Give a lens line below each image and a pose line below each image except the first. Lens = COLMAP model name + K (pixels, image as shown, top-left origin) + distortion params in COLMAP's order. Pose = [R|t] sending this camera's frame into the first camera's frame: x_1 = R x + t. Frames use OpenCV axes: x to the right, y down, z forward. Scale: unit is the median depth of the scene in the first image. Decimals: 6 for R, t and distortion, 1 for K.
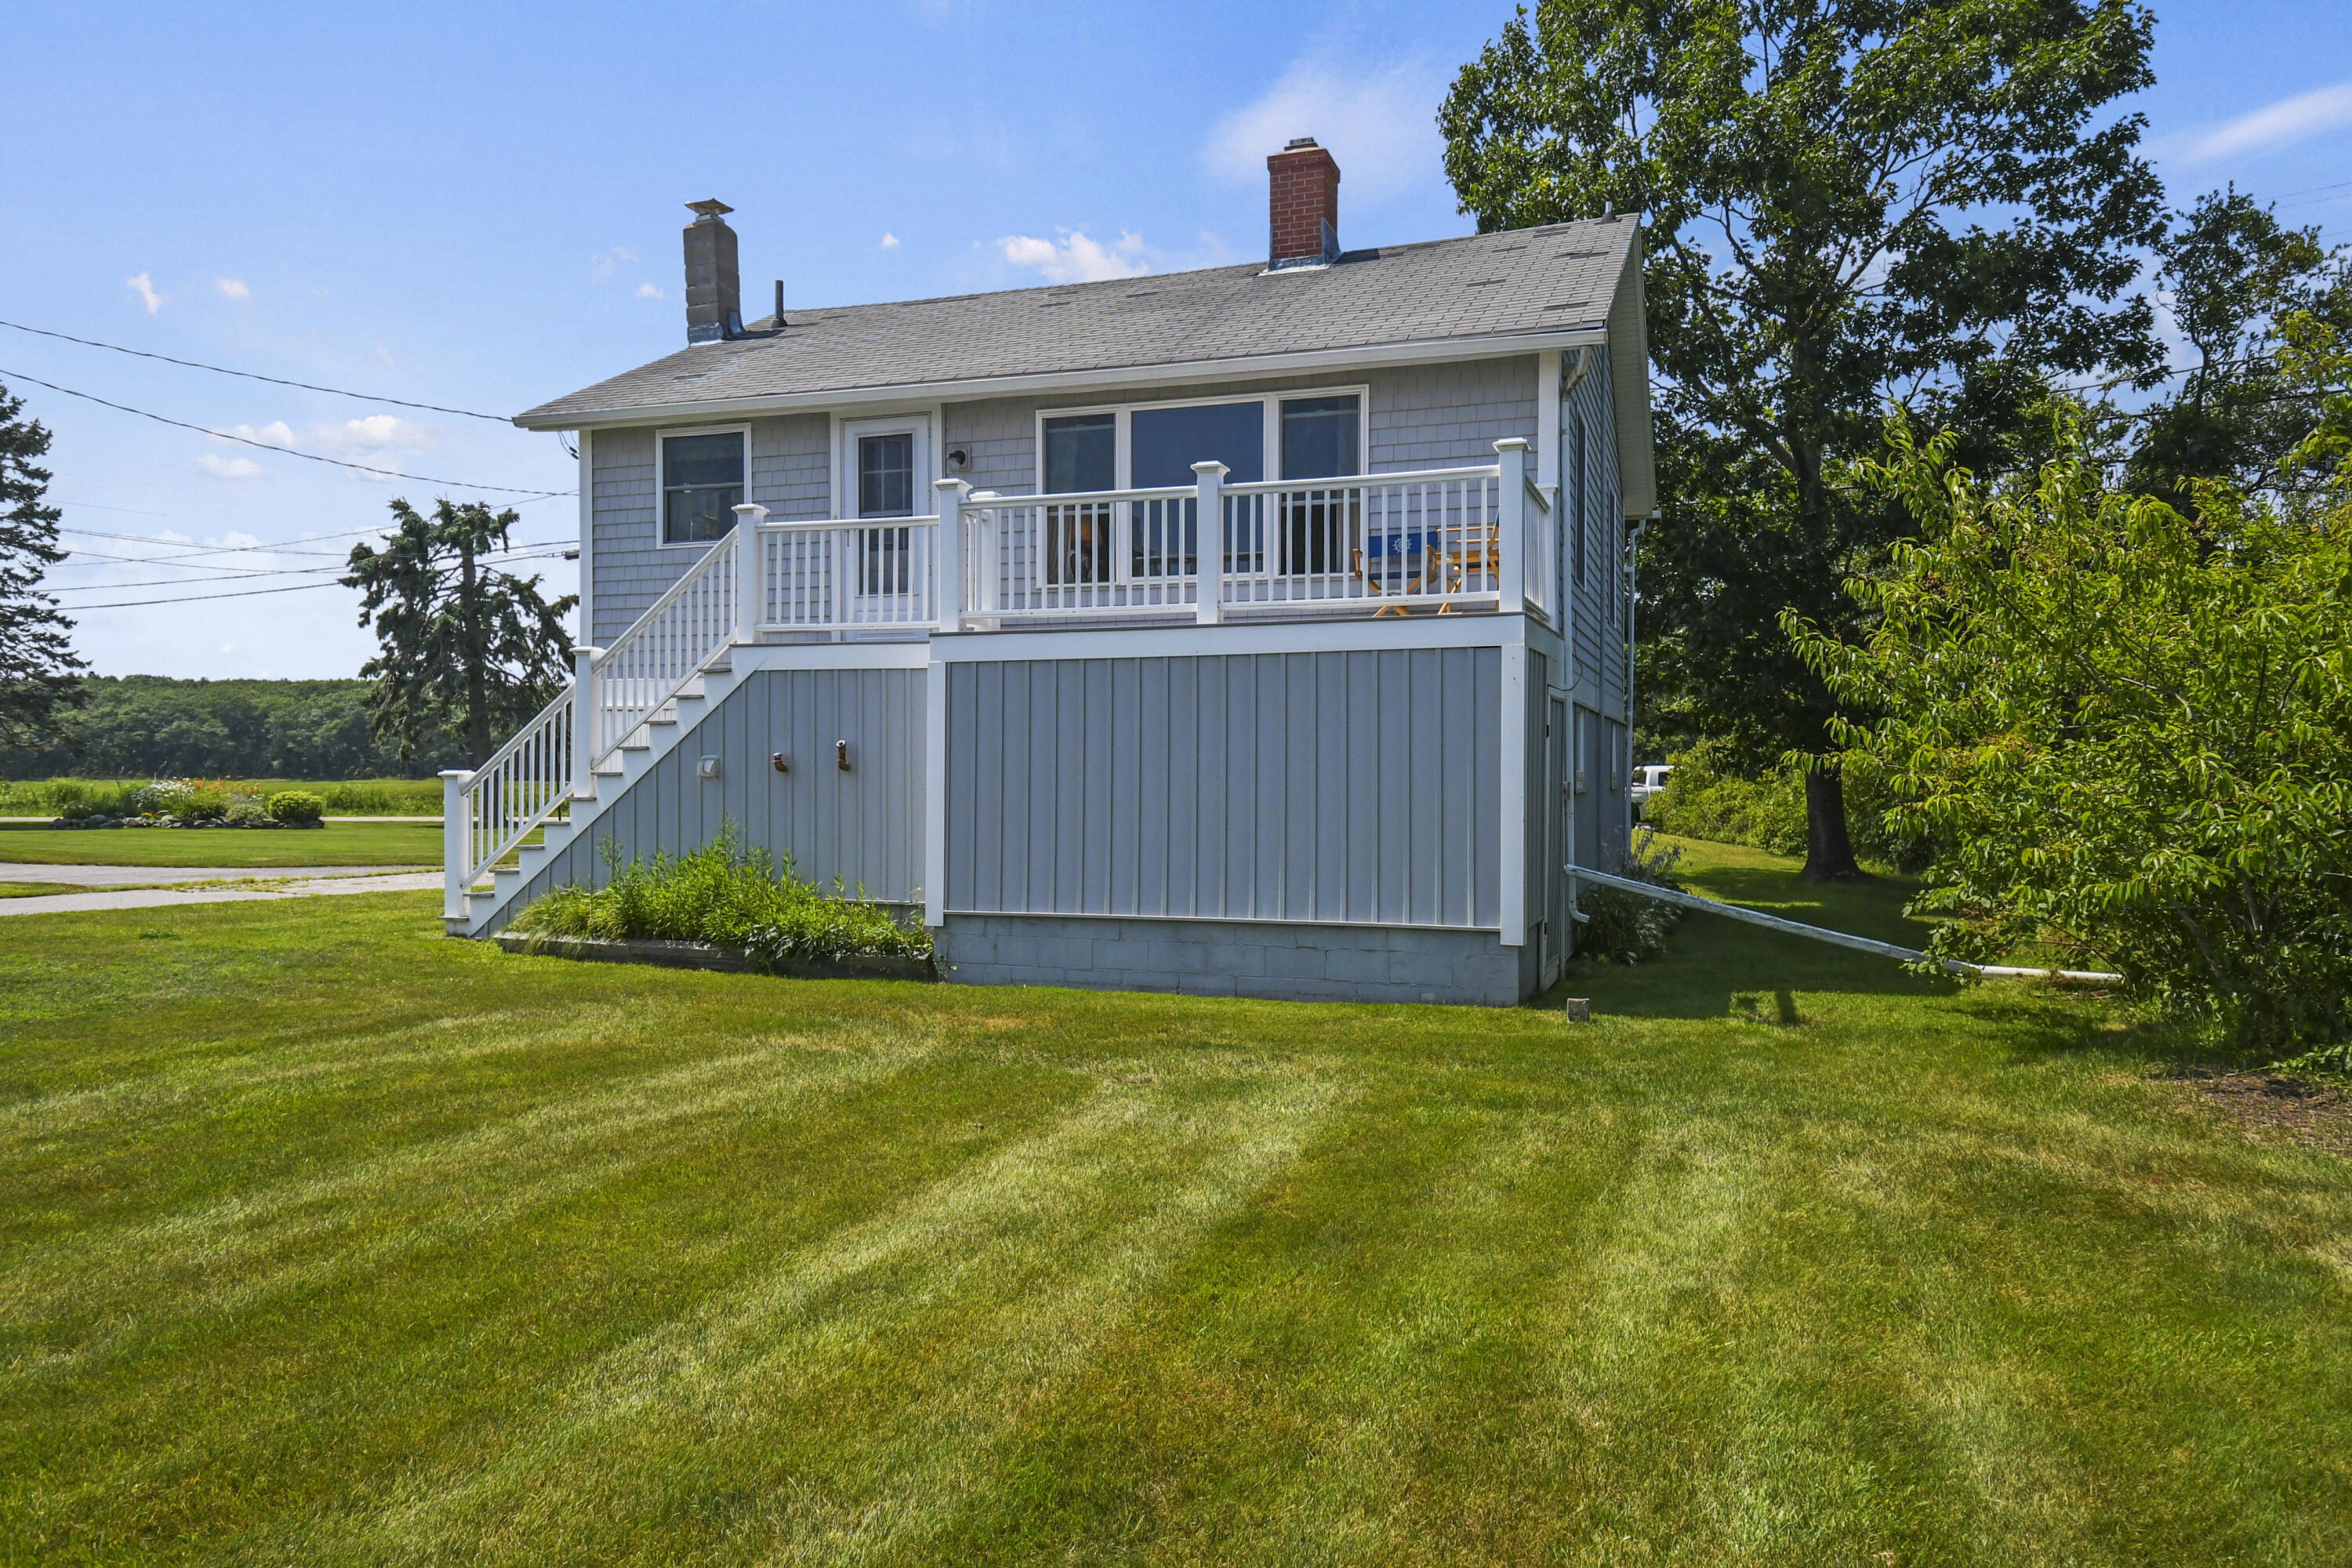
lens RADIAL K [[1628.1, 0, 1178.4], [0, 1628.1, 786.4], [0, 0, 1]] dist [-0.001663, -0.002298]
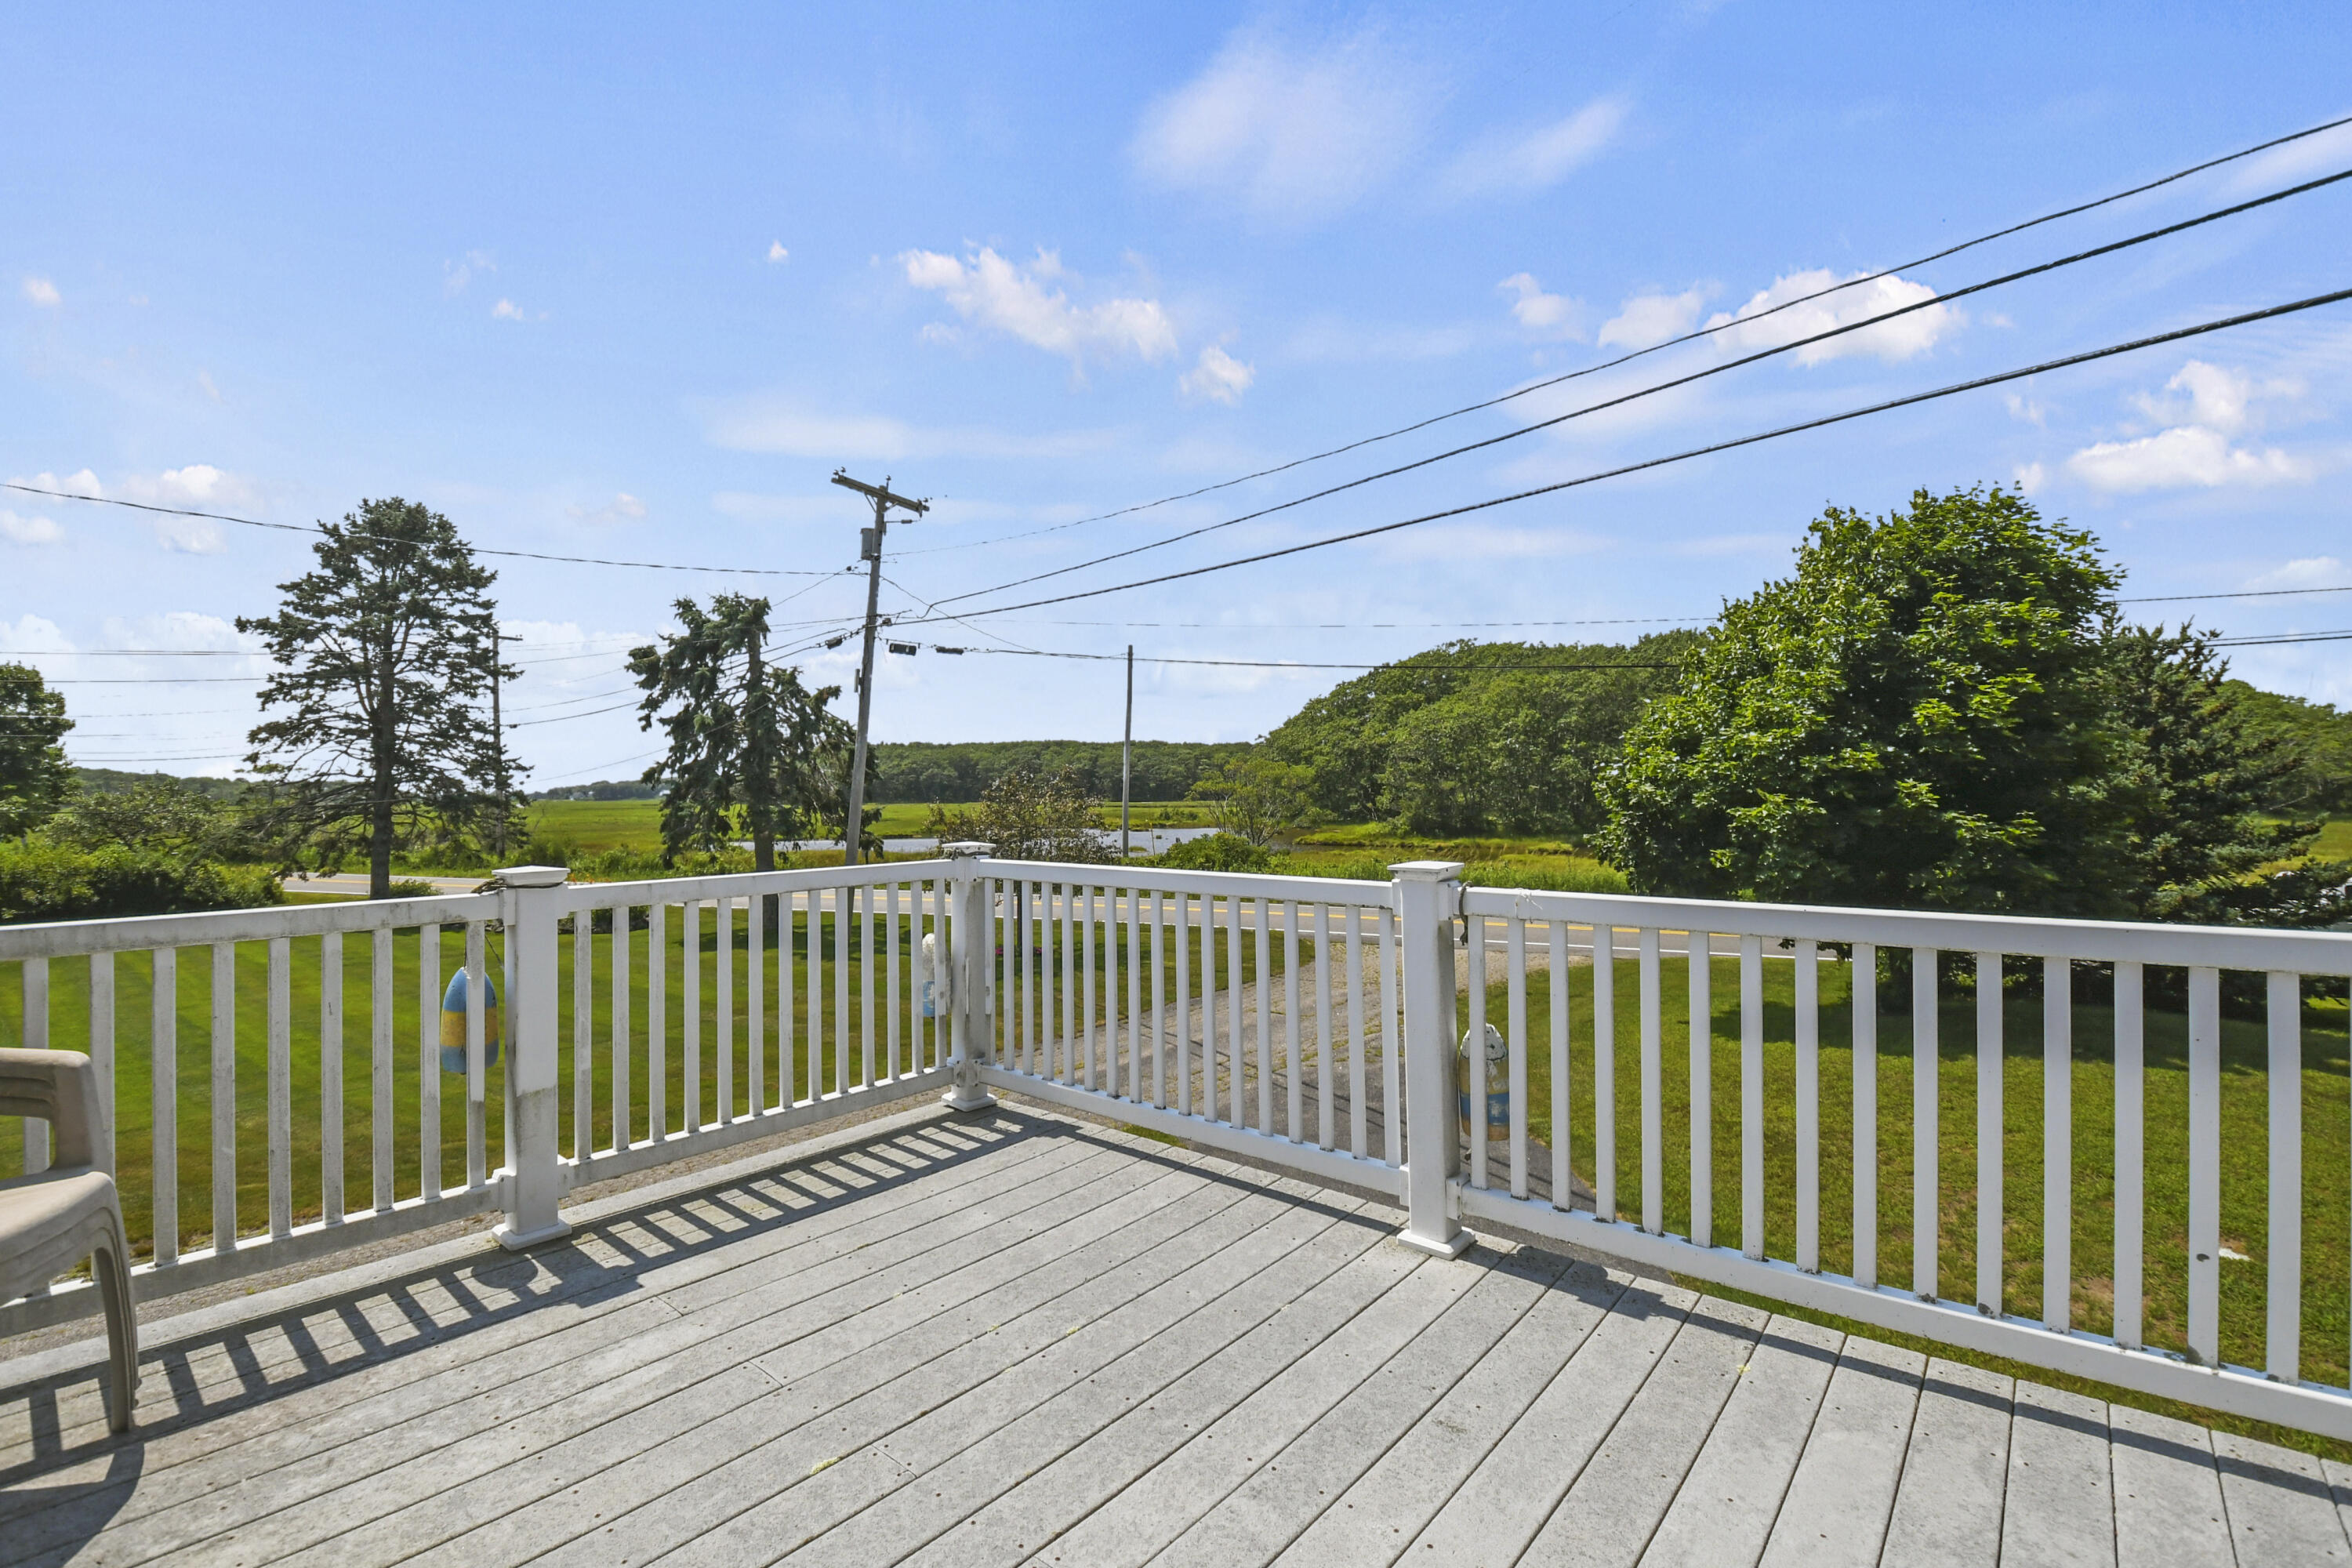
lens RADIAL K [[1022.7, 0, 1173.7], [0, 1022.7, 790.1], [0, 0, 1]] dist [-0.000783, -0.000094]
pose [[0.928987, -0.014911, -0.369812, 0.020957], [0.014797, 0.999886, -0.003146, -0.054208], [0.369817, -0.002550, 0.929101, 0.534690]]
